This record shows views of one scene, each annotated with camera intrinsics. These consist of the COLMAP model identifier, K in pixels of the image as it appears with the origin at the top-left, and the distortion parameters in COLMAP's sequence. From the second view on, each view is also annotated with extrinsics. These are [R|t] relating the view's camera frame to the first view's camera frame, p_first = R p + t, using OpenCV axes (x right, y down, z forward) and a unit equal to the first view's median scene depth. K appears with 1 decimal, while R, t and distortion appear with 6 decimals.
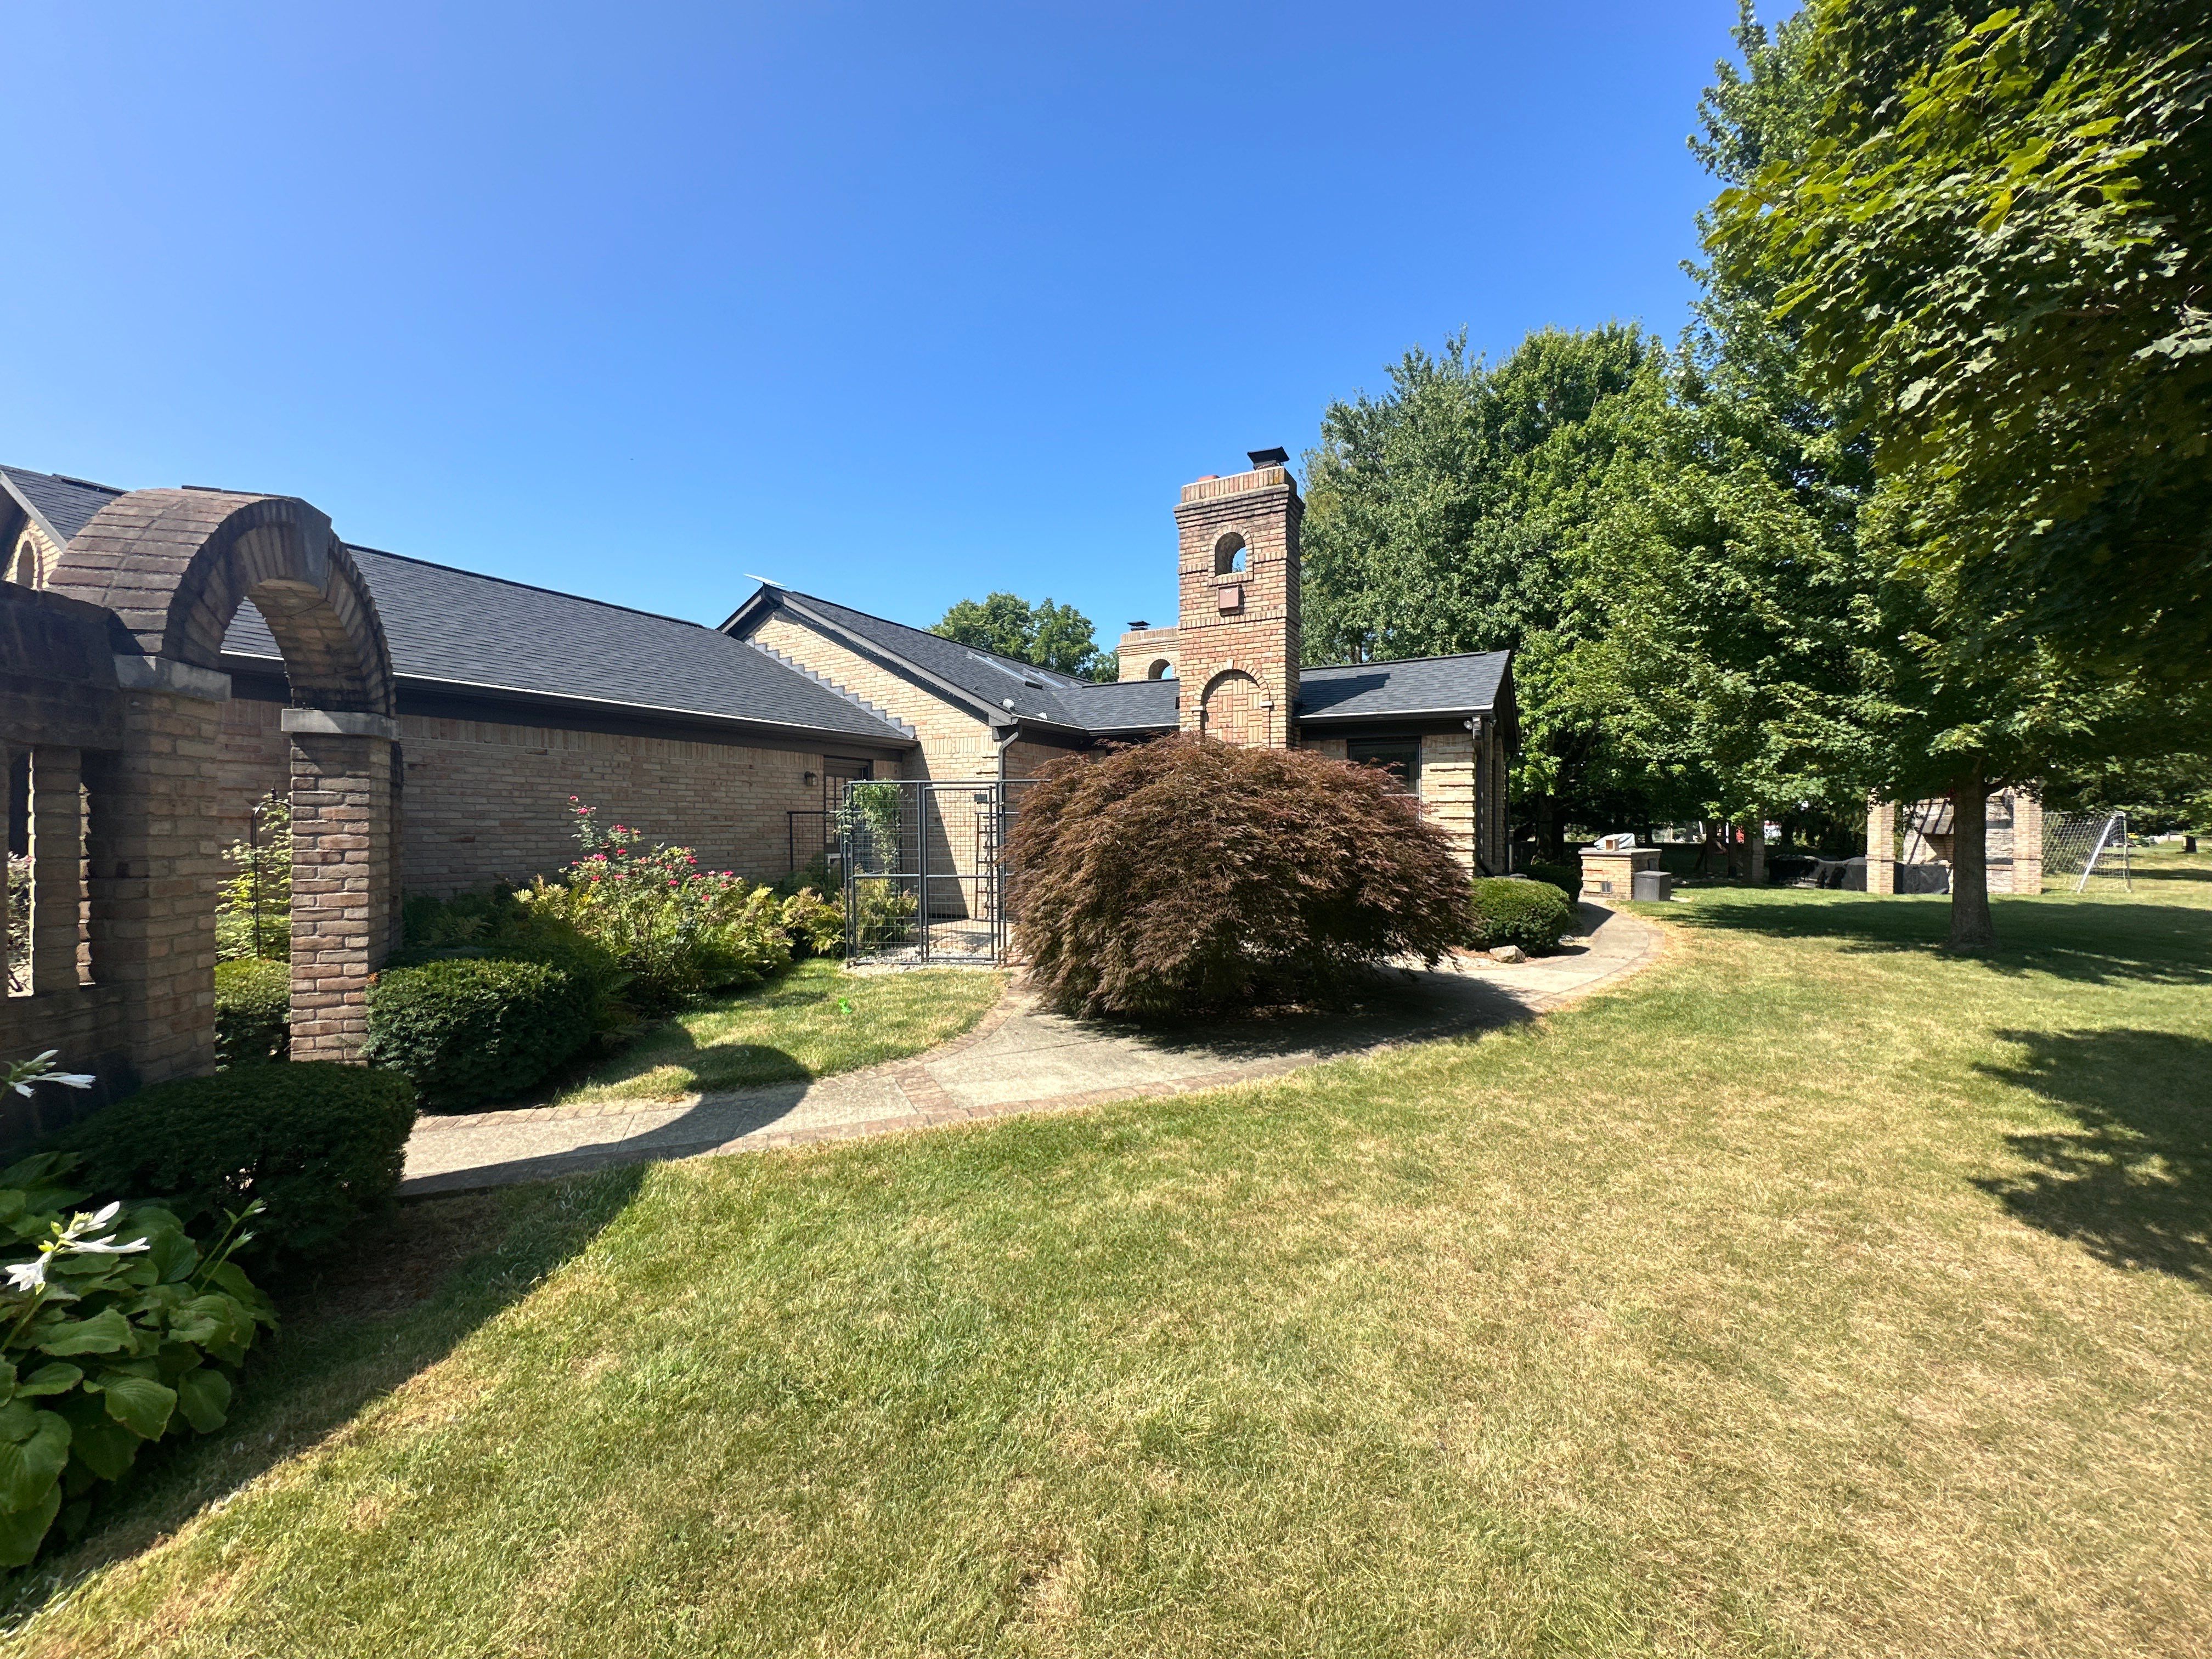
lens RADIAL K [[878.1, 0, 1106.0], [0, 878.1, 829.5], [0, 0, 1]] dist [-0.000591, -0.000387]
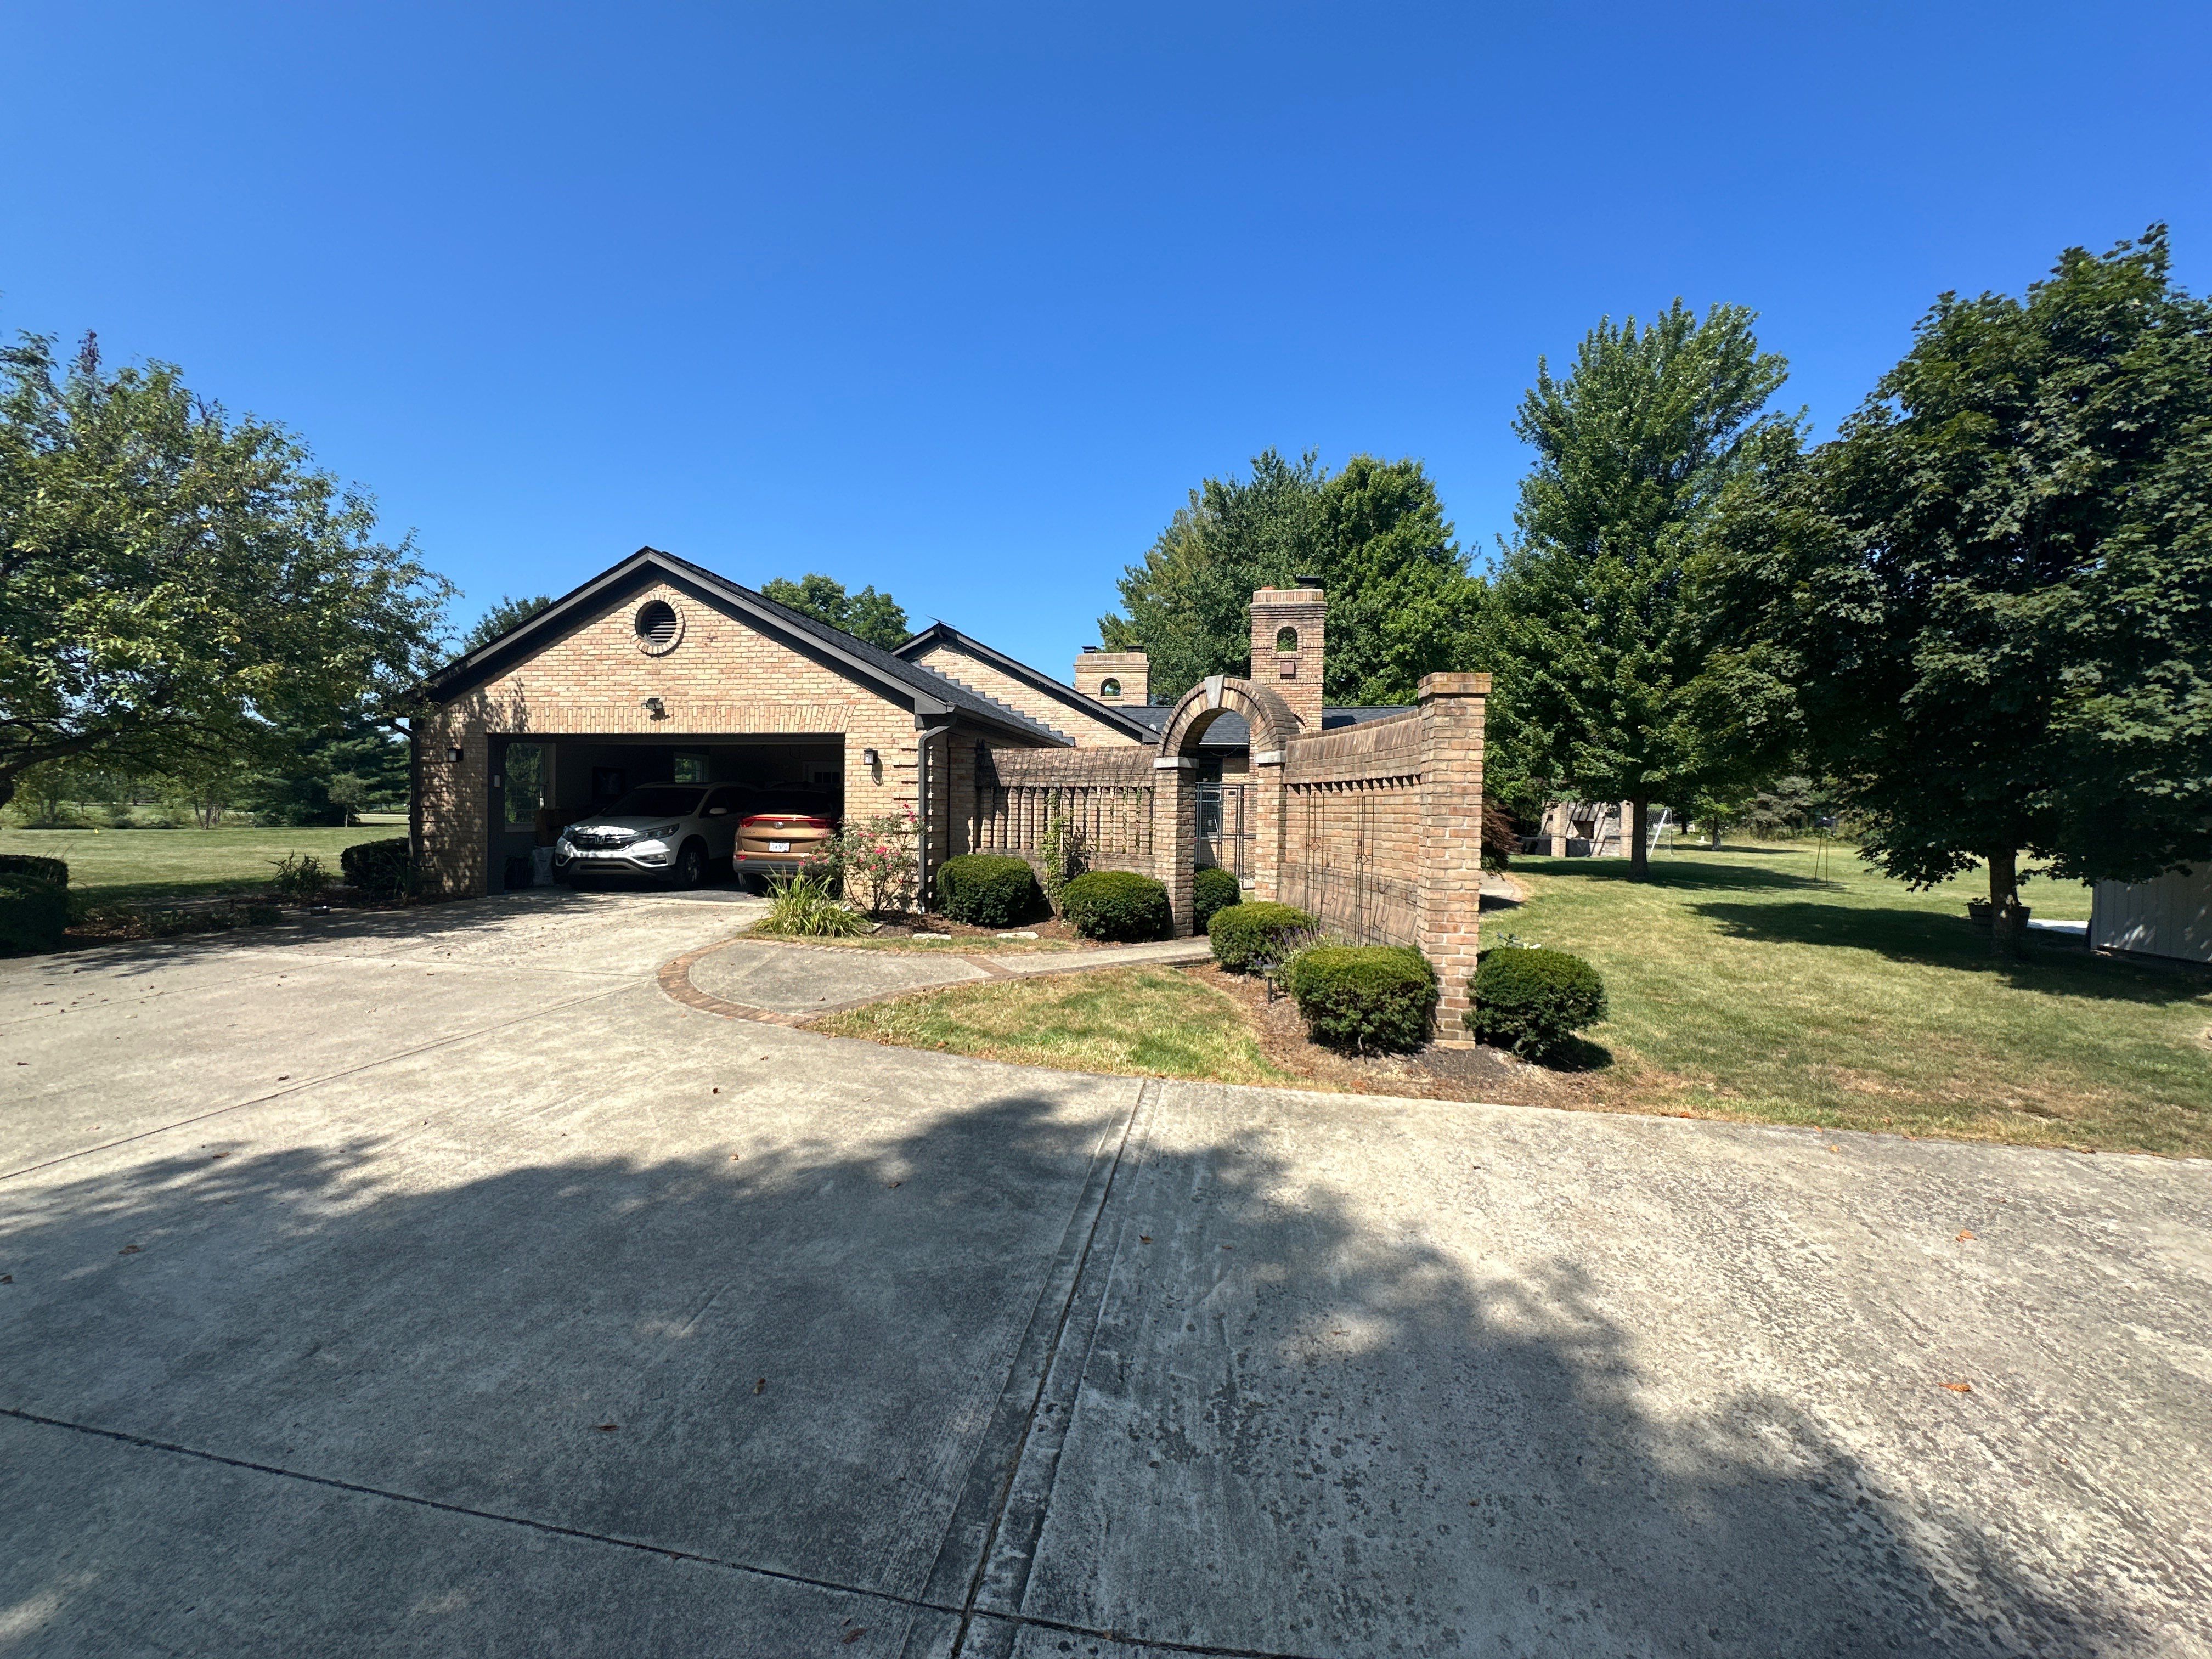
lens RADIAL K [[878.1, 0, 1106.0], [0, 878.1, 829.5], [0, 0, 1]] dist [-0.000591, -0.000387]
pose [[0.946601, 0.007930, 0.322310, -0.414173], [-0.014816, 0.999711, 0.018915, 0.003226], [-0.322067, -0.022680, 0.946445, -0.250266]]
